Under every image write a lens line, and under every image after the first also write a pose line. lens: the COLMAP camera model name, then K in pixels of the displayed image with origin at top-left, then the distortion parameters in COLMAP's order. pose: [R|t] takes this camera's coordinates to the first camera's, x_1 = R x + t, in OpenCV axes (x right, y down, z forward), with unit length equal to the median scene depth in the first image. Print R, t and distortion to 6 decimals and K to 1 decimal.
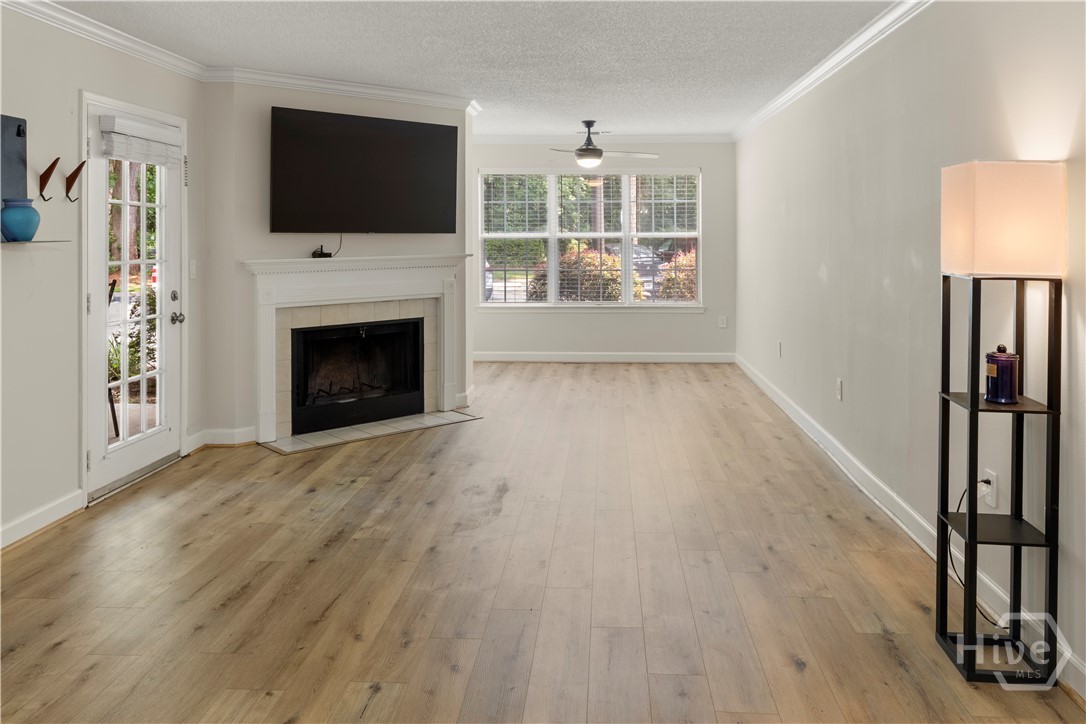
lens RADIAL K [[808.4, 0, 543.8], [0, 808.4, 217.1], [0, 0, 1]] dist [-0.002057, 0.001007]
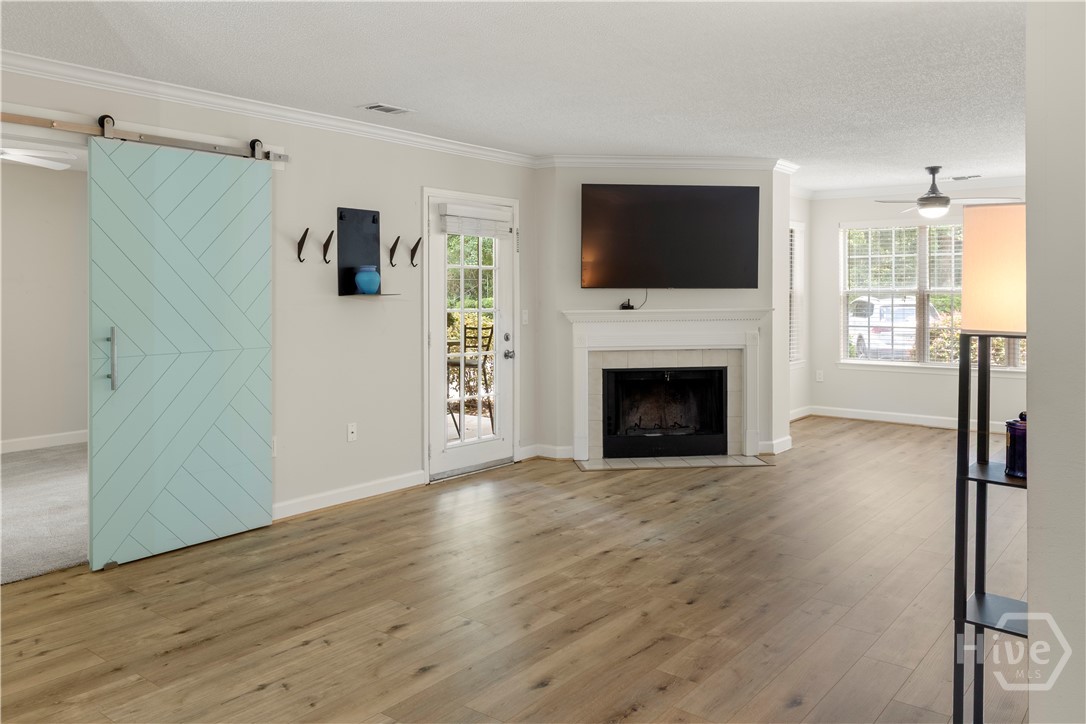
lens RADIAL K [[794.3, 0, 543.1], [0, 794.3, 282.1], [0, 0, 1]] dist [0.003529, -0.000852]
pose [[0.815923, -0.005786, -0.578131, 0.299397], [0.012698, 0.999888, 0.007914, -0.000057], [0.578021, -0.013798, 0.815905, -0.004638]]
